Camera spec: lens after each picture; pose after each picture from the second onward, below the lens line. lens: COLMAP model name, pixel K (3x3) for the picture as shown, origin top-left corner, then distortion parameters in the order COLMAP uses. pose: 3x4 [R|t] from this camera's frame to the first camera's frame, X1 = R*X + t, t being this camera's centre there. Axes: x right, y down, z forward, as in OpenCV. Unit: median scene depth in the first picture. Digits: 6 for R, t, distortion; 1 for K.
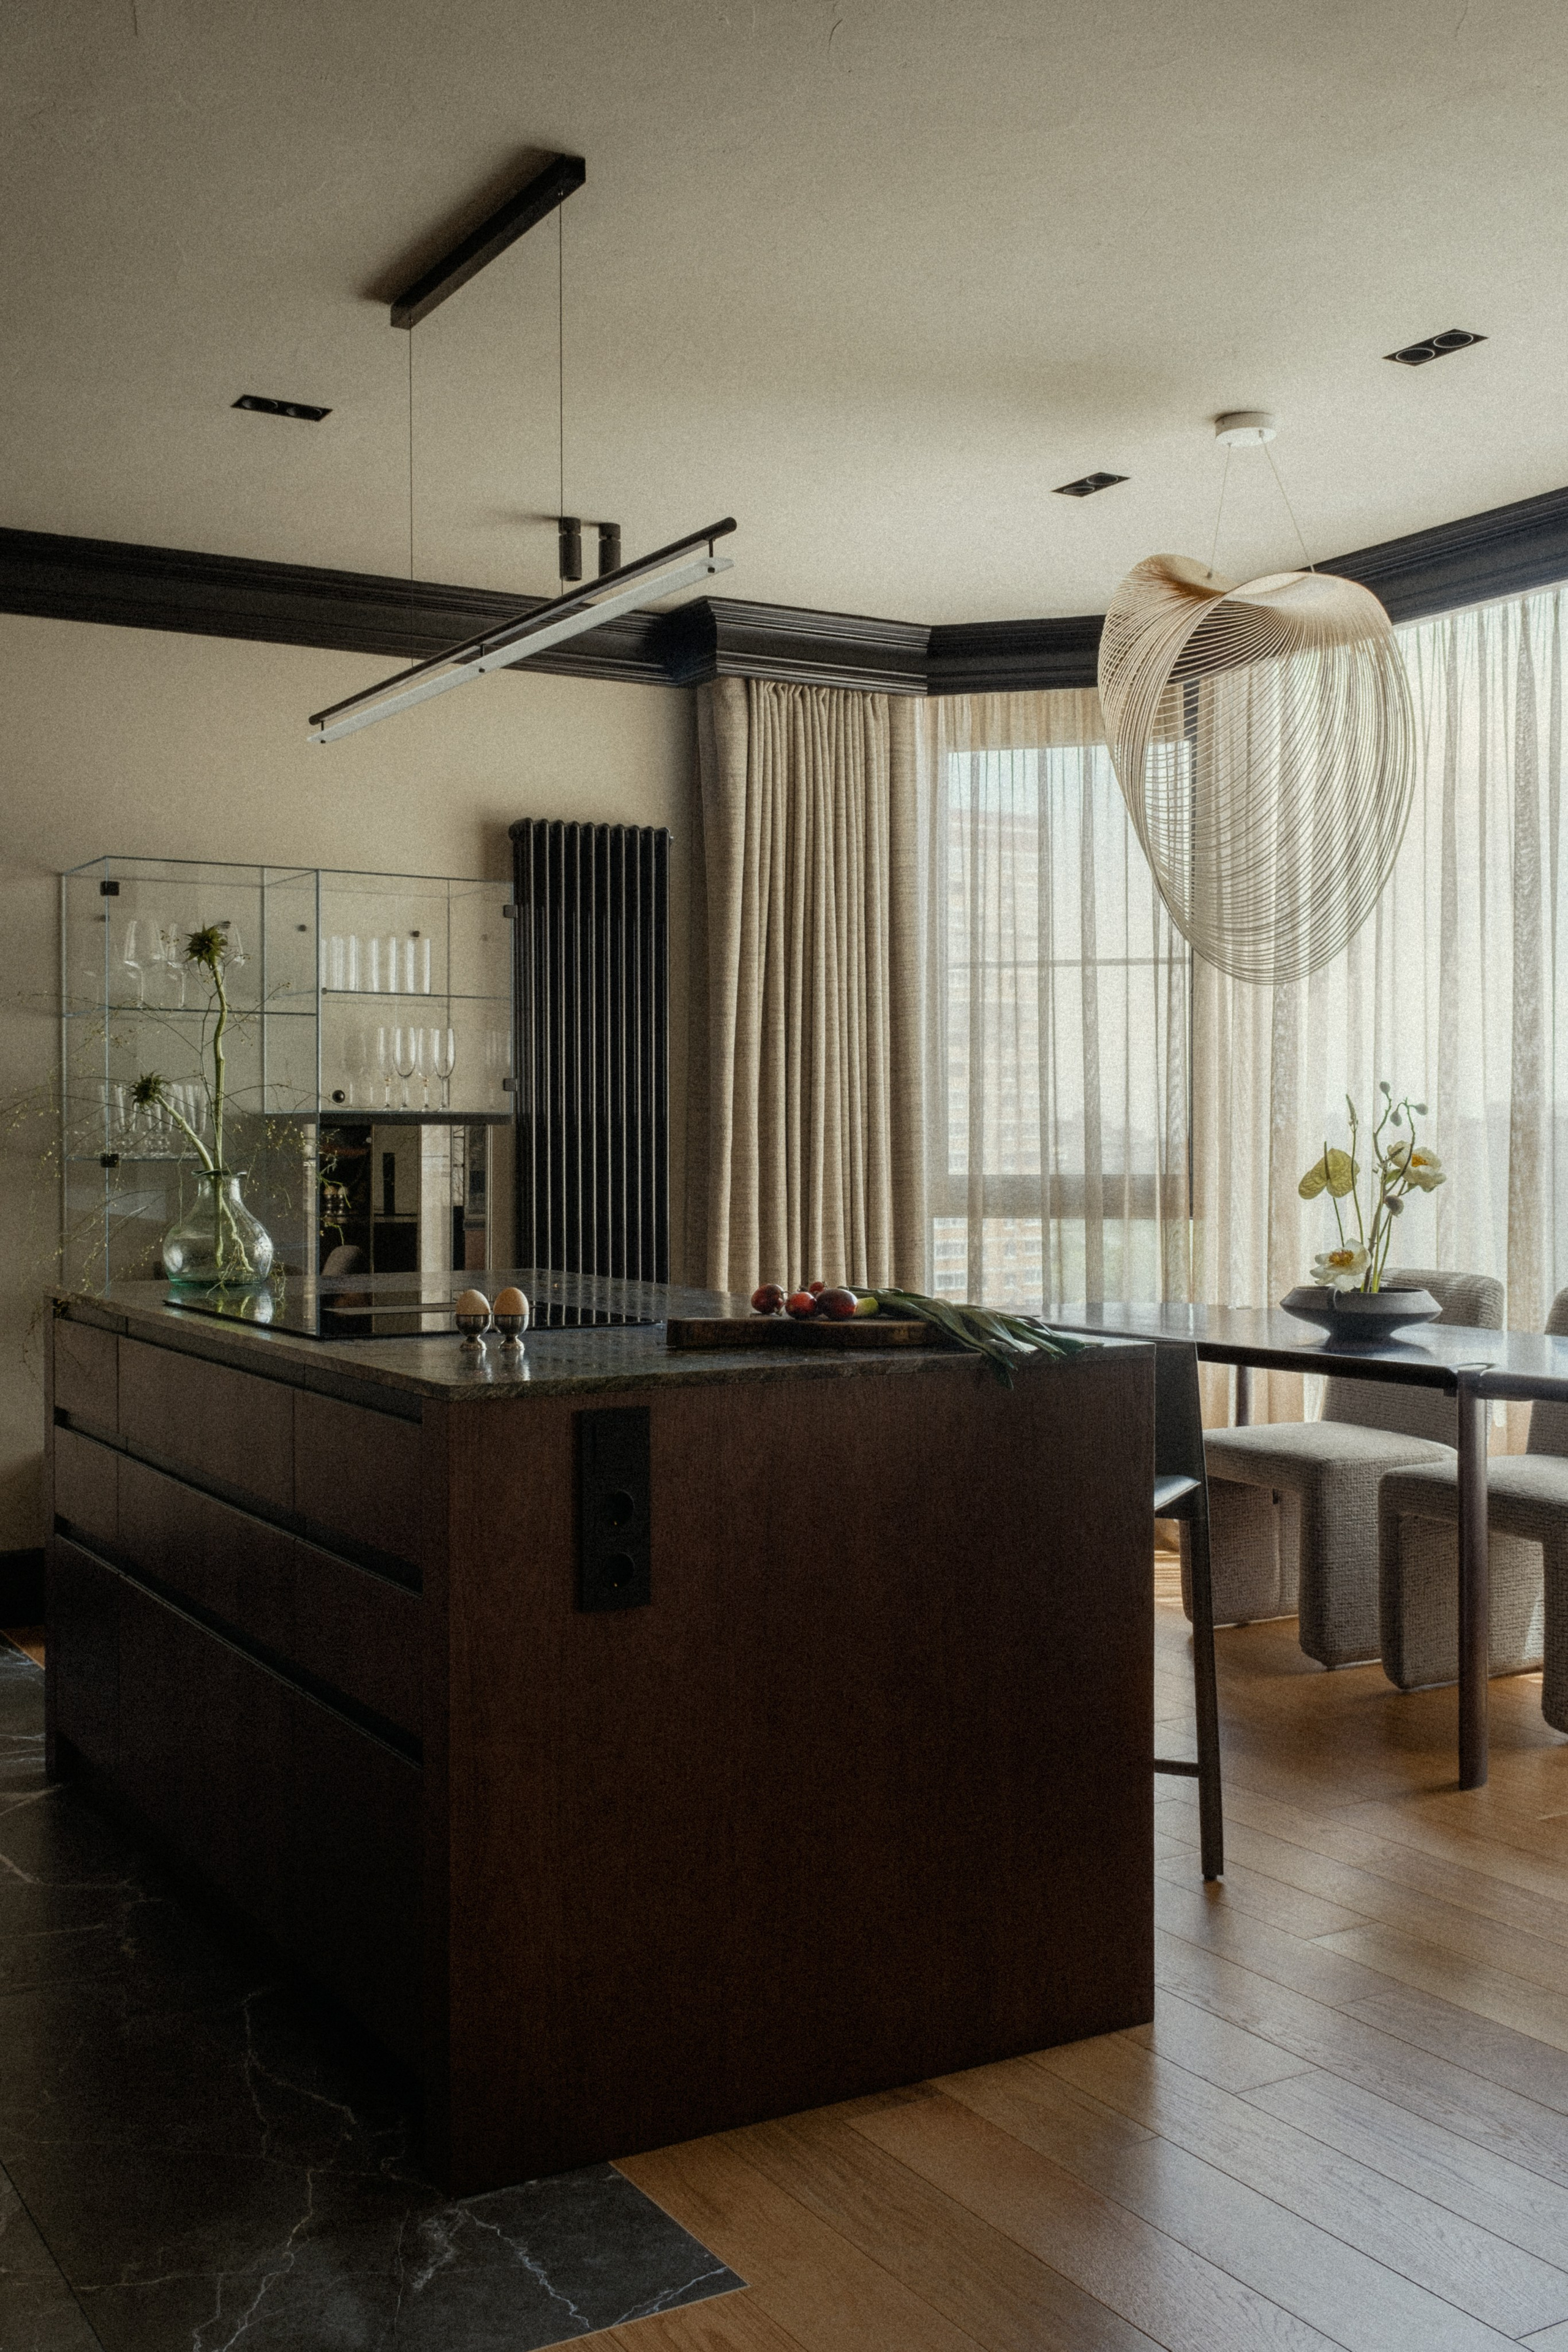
lens RADIAL K [[2184.4, 0, 747.8], [0, 2184.4, 1176.3], [0, 0, 1]] dist [-0.004684, -0.005254]
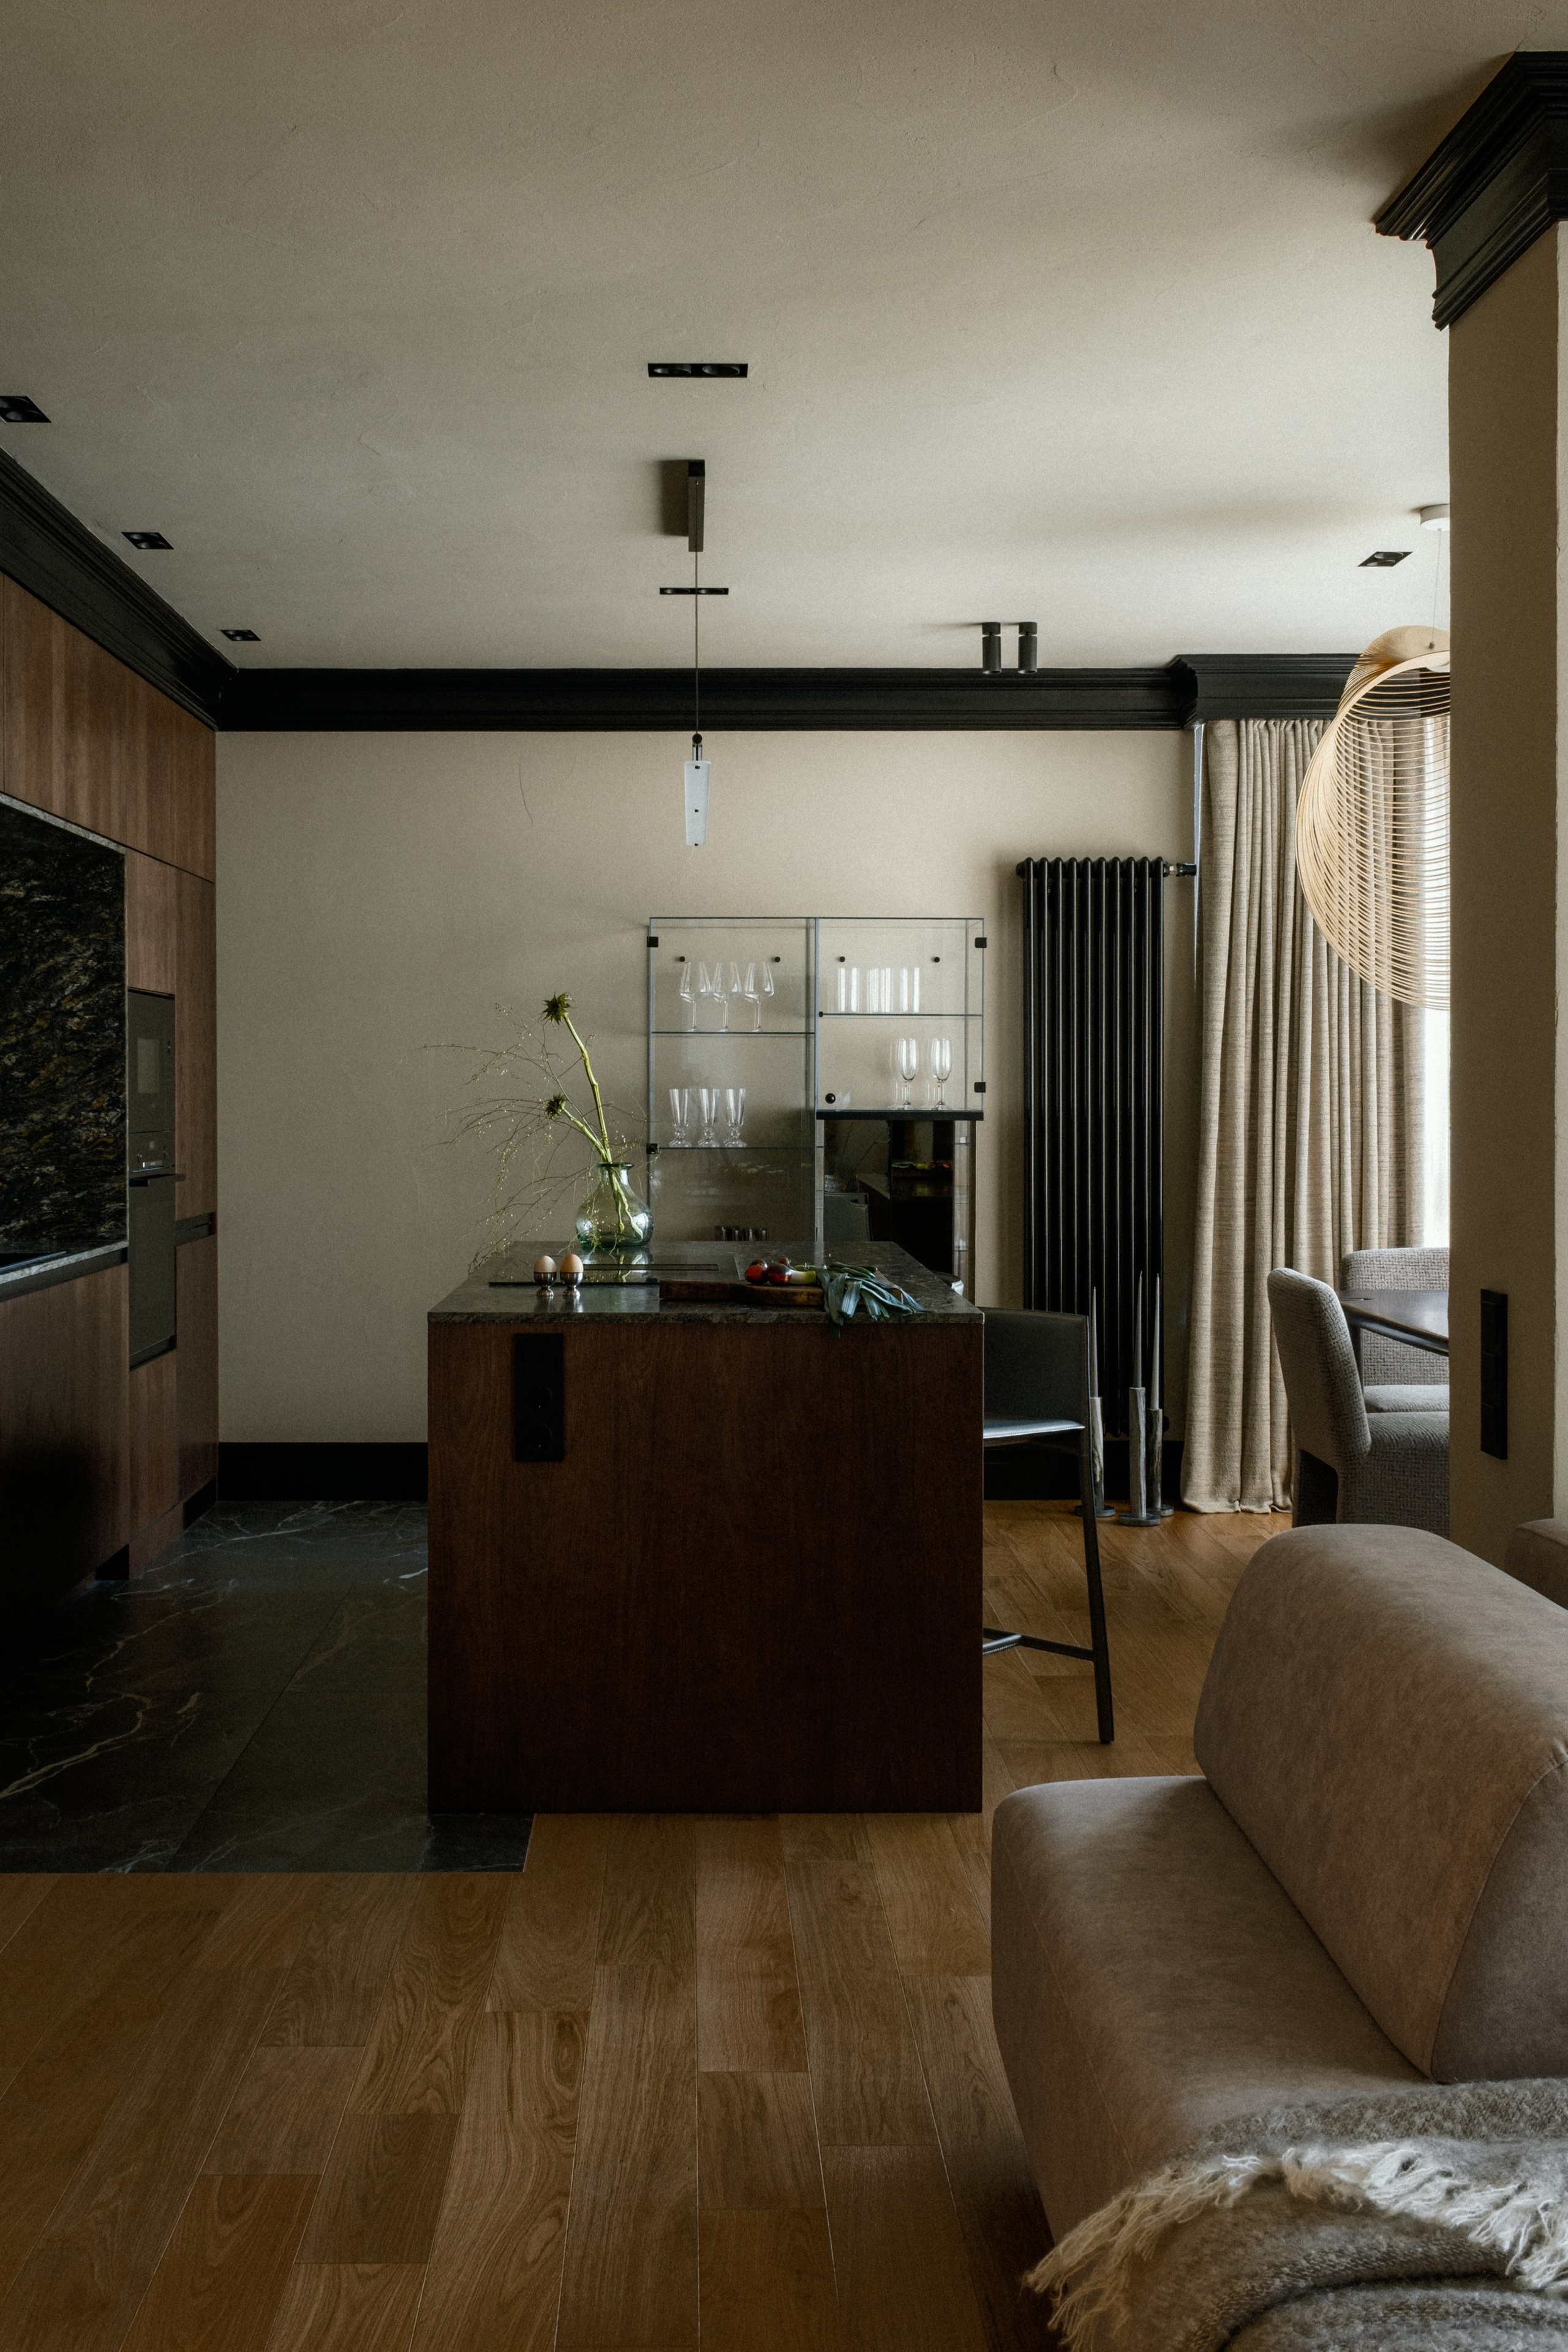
lens RADIAL K [[2396.9, 0, 779.4], [0, 2396.9, 1123.8], [0, 0, 1]] dist [0.014188, -0.084764]
pose [[0.869151, 0.009562, -0.494454, 0.437141], [-0.009719, 0.999950, 0.002253, -0.023443], [0.494451, 0.002847, 0.869201, -0.193669]]
